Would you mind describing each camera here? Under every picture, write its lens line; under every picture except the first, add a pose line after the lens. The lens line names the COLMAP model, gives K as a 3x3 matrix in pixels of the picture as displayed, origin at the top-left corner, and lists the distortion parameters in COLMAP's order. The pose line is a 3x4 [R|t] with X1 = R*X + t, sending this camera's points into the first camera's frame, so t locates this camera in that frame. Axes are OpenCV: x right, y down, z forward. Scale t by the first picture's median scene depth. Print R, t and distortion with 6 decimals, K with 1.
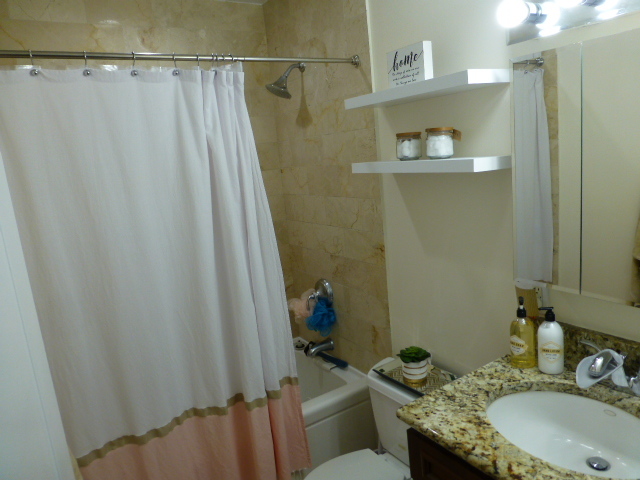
lens RADIAL K [[461.7, 0, 321.8], [0, 461.7, 239.5], [0, 0, 1]] dist [-0.033317, 0.013778]
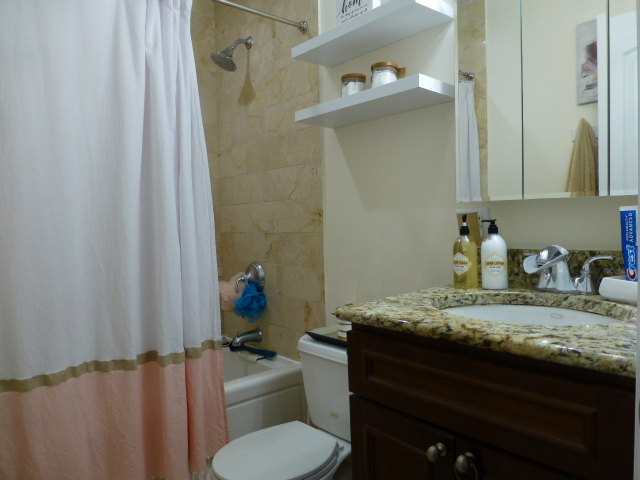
lens RADIAL K [[461.7, 0, 321.3], [0, 461.7, 239.0], [0, 0, 1]] dist [-0.033317, 0.013778]
pose [[0.987561, 0.066836, 0.142326, -0.001460], [-0.044146, 0.986613, -0.156991, 0.243522], [-0.150914, 0.148755, 0.977291, 0.068492]]
